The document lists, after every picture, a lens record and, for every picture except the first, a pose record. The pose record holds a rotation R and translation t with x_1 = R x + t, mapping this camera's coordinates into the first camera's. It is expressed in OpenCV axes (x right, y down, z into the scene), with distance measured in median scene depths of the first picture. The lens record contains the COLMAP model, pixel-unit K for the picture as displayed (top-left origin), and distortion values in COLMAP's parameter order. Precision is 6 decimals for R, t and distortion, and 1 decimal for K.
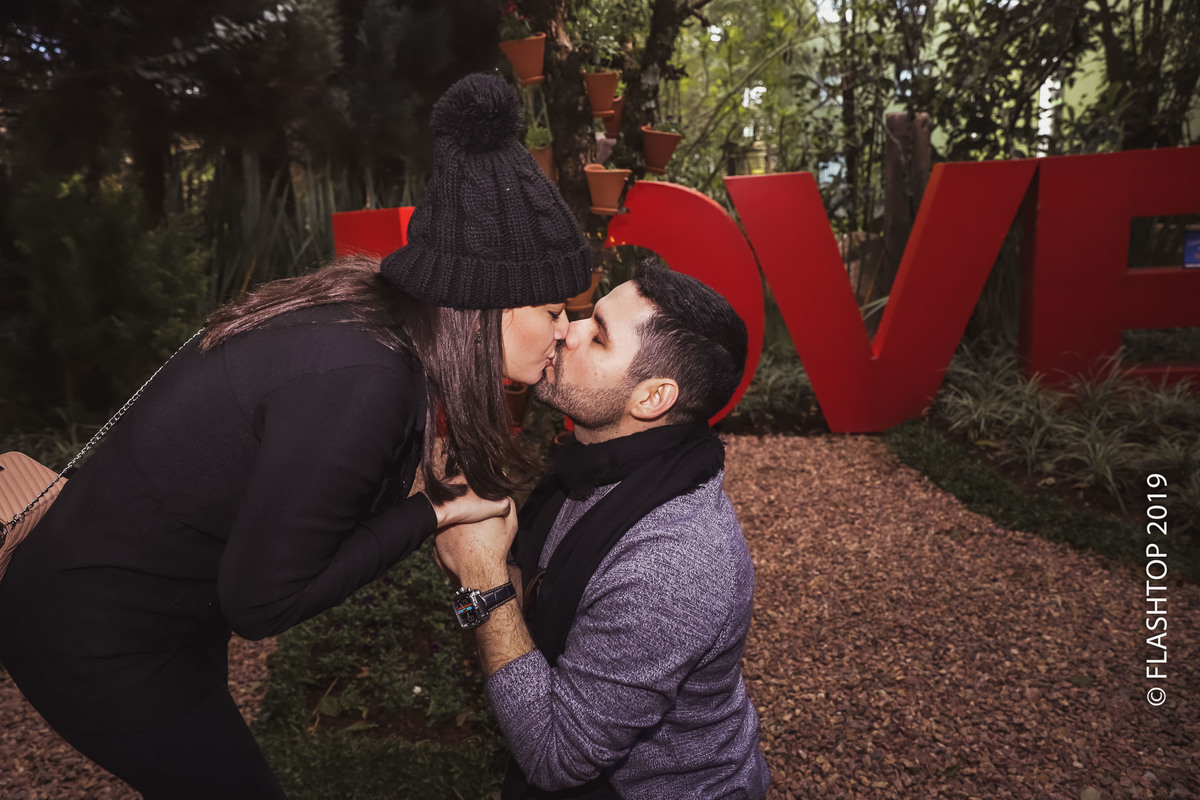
lens RADIAL K [[818.1, 0, 600.0], [0, 818.1, 400.0], [0, 0, 1]] dist [-0.108204, 0.084101]
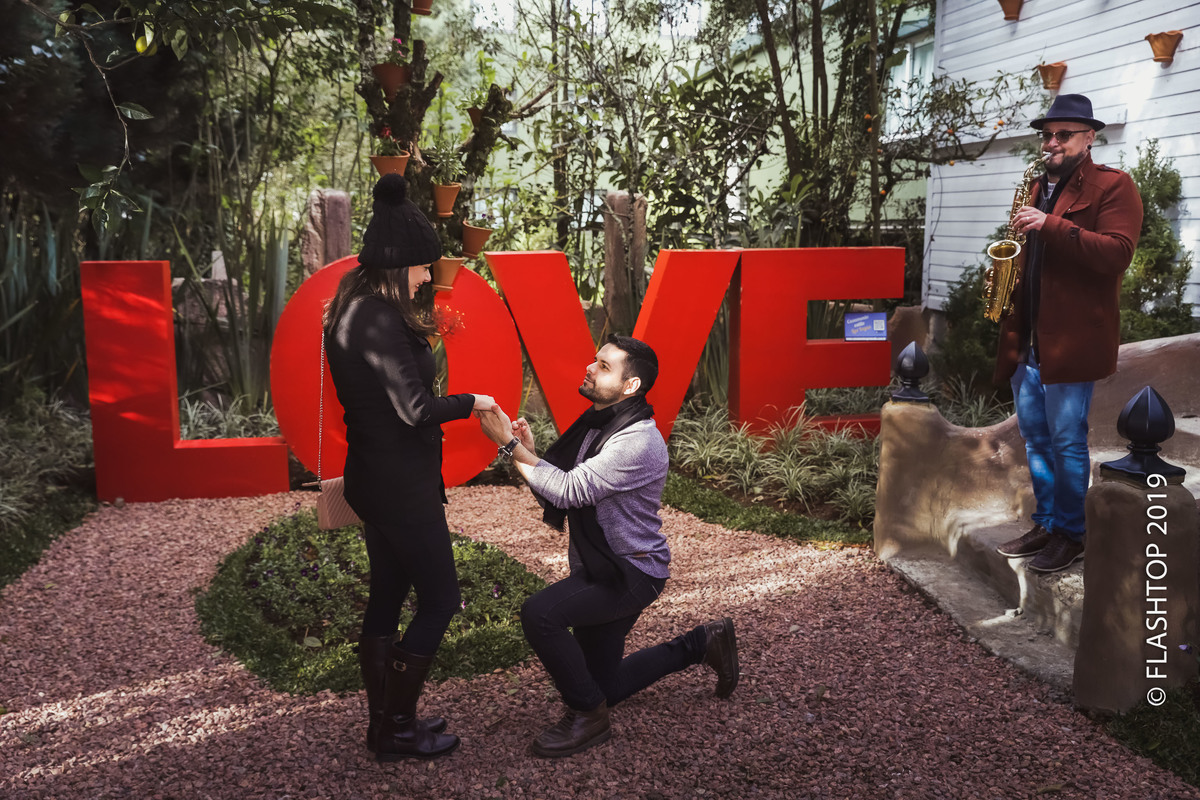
lens RADIAL K [[1150.6, 0, 600.0], [0, 1150.6, 400.0], [0, 0, 1]] dist [-0.008057, 0.003932]
pose [[0.924329, 0.006241, 0.381547, -0.407899], [0.031759, 0.995139, -0.093217, 0.108118], [-0.380274, 0.098280, 0.919637, -0.667064]]
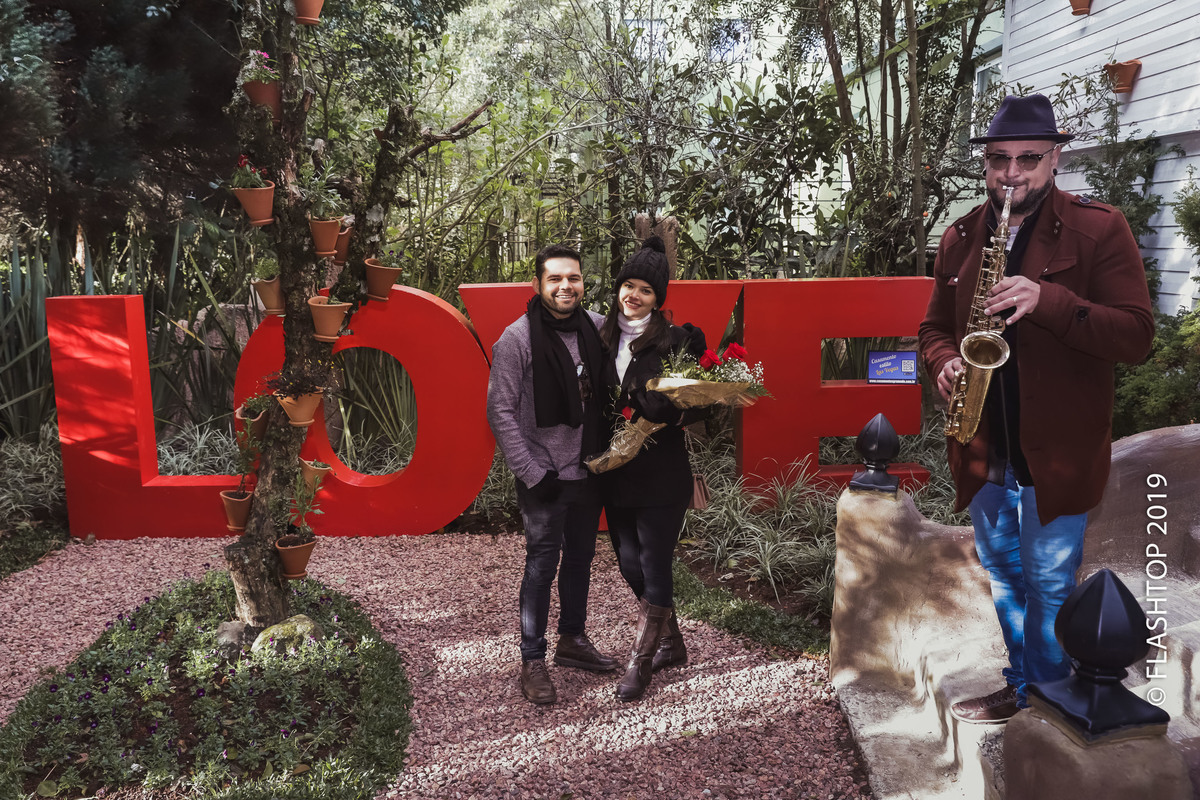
lens RADIAL K [[999.8, 0, 600.0], [0, 999.8, 400.0], [0, 0, 1]] dist [-0.064250, 0.089751]
pose [[0.975255, 0.020816, 0.220101, 0.064616], [-0.003207, 0.996785, -0.080064, -0.034151], [-0.221059, 0.077377, 0.972186, -0.363685]]
